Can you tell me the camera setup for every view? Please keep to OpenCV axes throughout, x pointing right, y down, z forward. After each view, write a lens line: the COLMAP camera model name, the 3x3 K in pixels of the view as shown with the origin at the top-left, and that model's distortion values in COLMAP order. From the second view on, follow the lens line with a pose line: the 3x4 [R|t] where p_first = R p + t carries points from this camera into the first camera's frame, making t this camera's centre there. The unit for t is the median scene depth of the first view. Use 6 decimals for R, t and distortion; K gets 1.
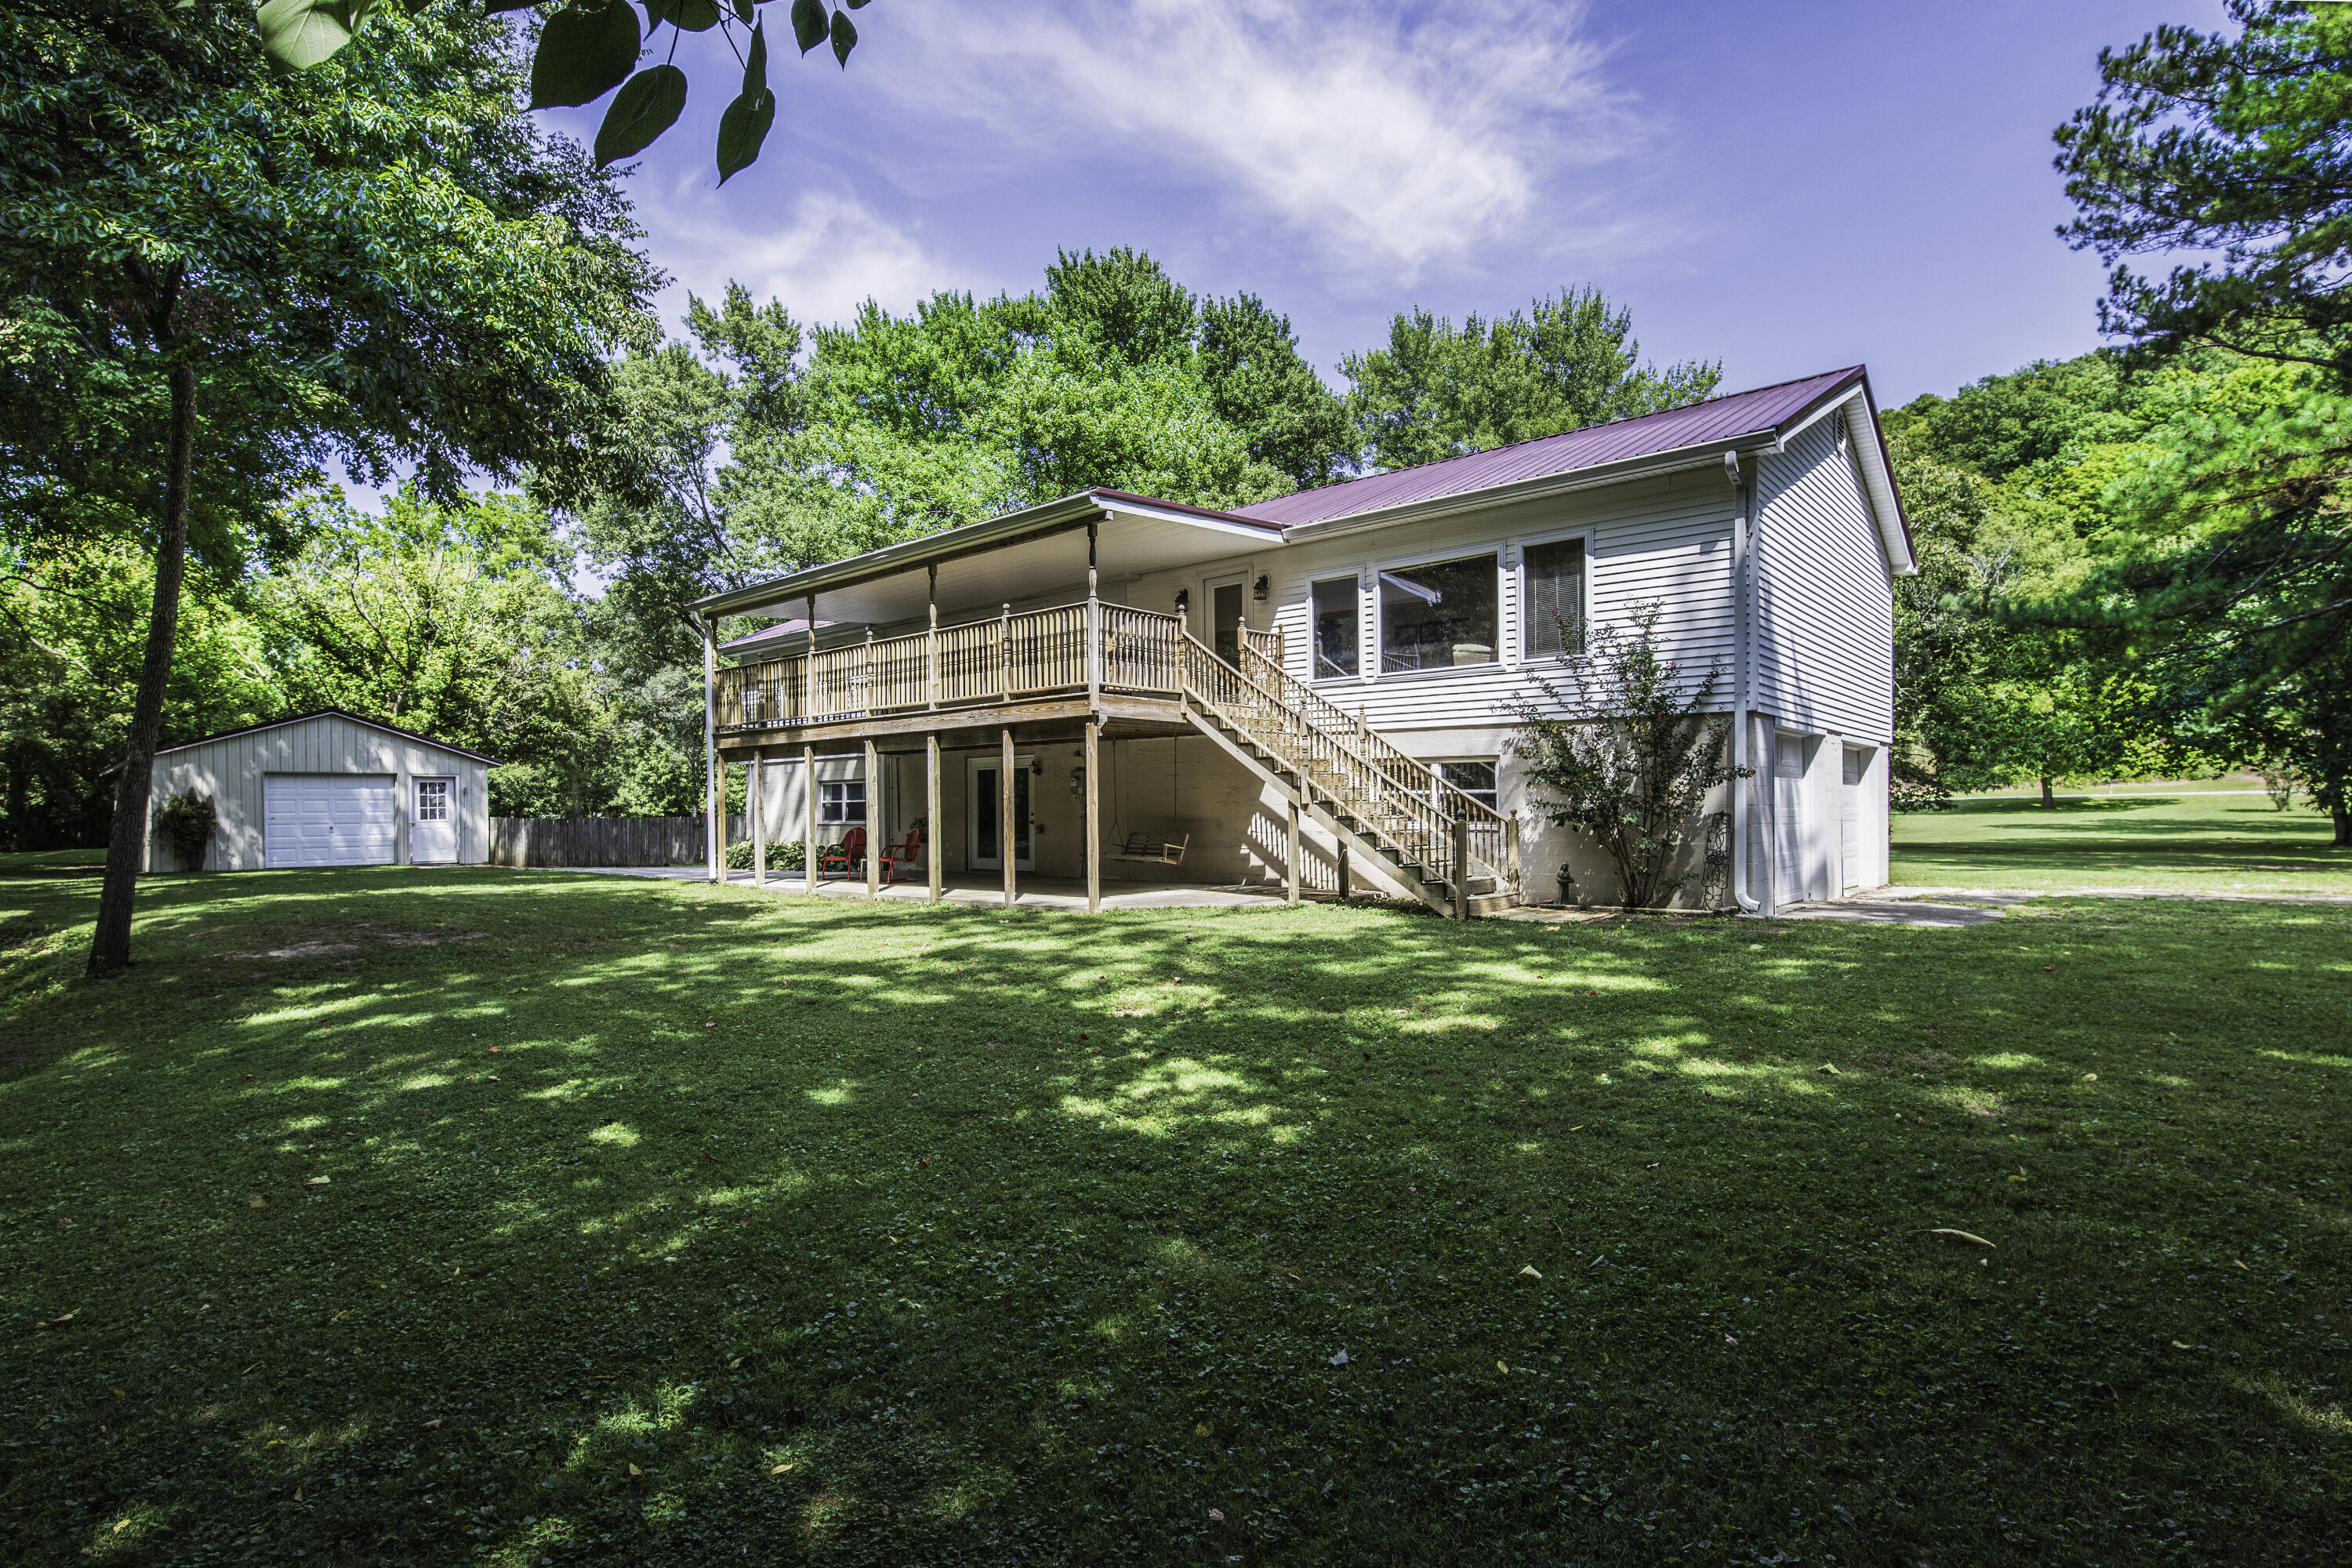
lens RADIAL K [[1130.2, 0, 1174.5], [0, 1130.2, 800.8], [0, 0, 1]] dist [-0.003404, -0.000649]
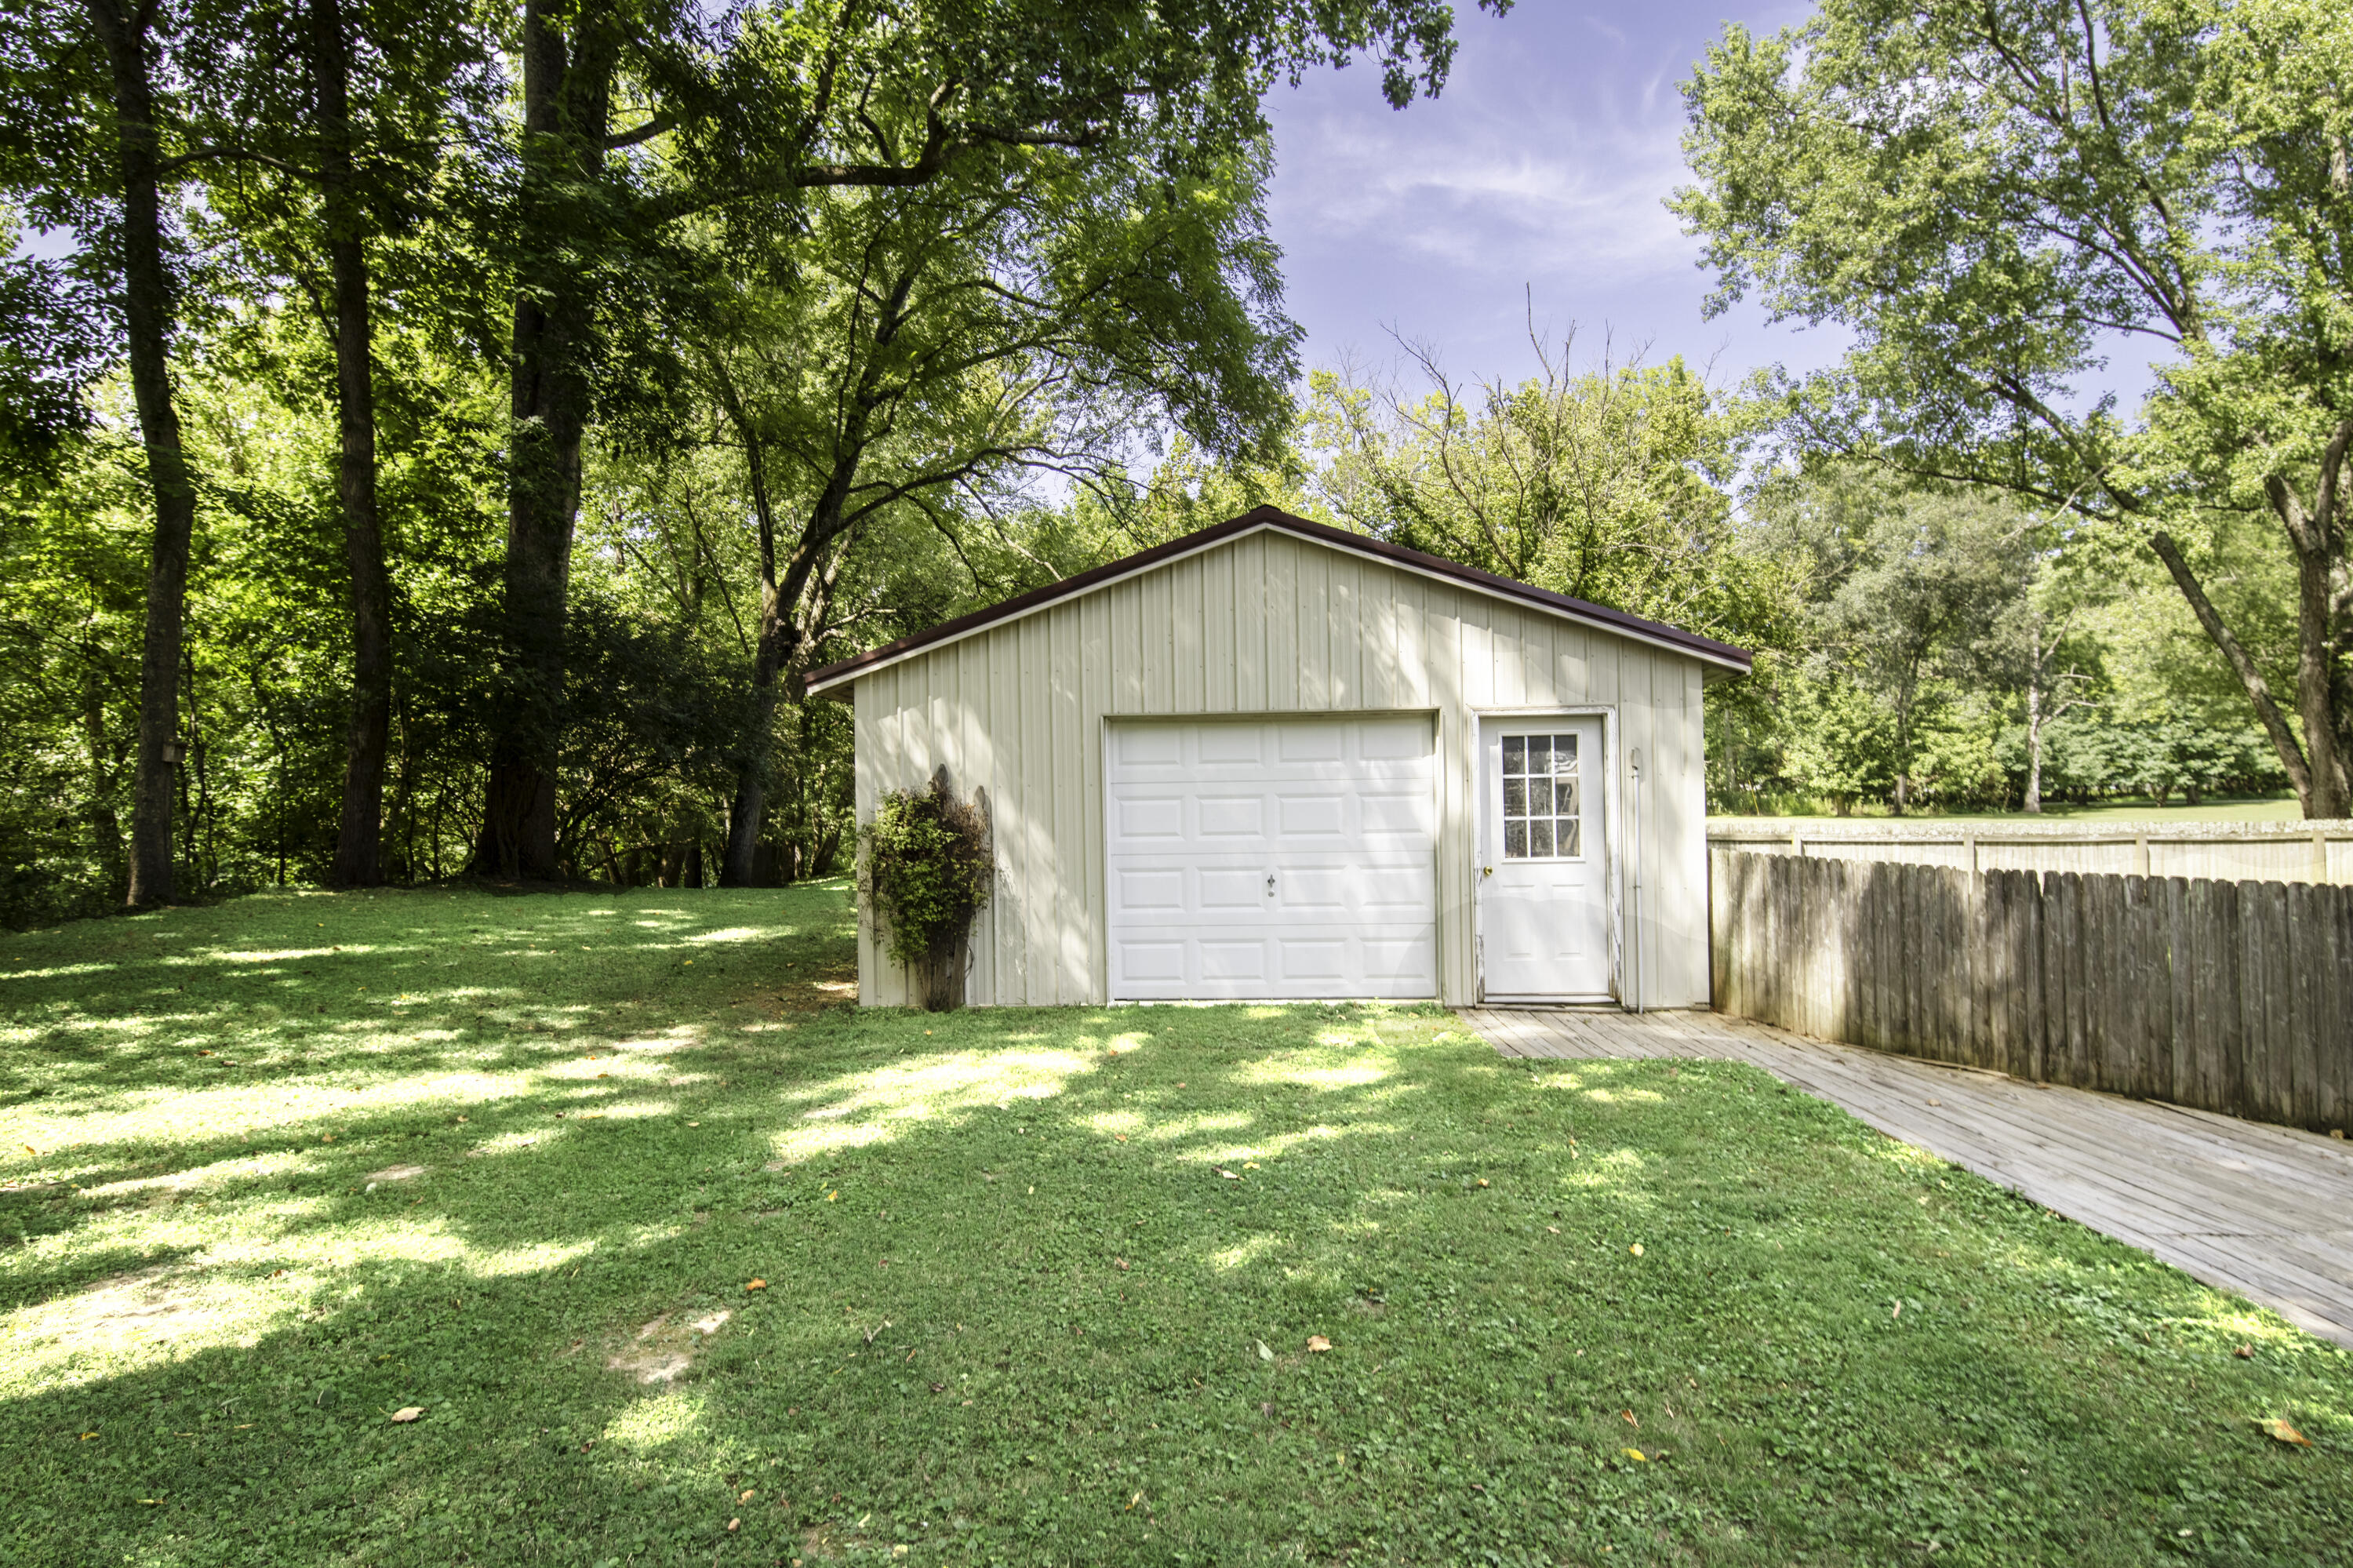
lens RADIAL K [[1361.9, 0, 1175.6], [0, 1361.9, 781.4], [0, 0, 1]] dist [-0.002981, -0.000292]
pose [[0.653690, -0.002132, -0.756760, -0.235691], [0.010367, 0.999927, 0.006138, -0.003985], [0.756692, -0.011858, 0.653664, 0.364659]]
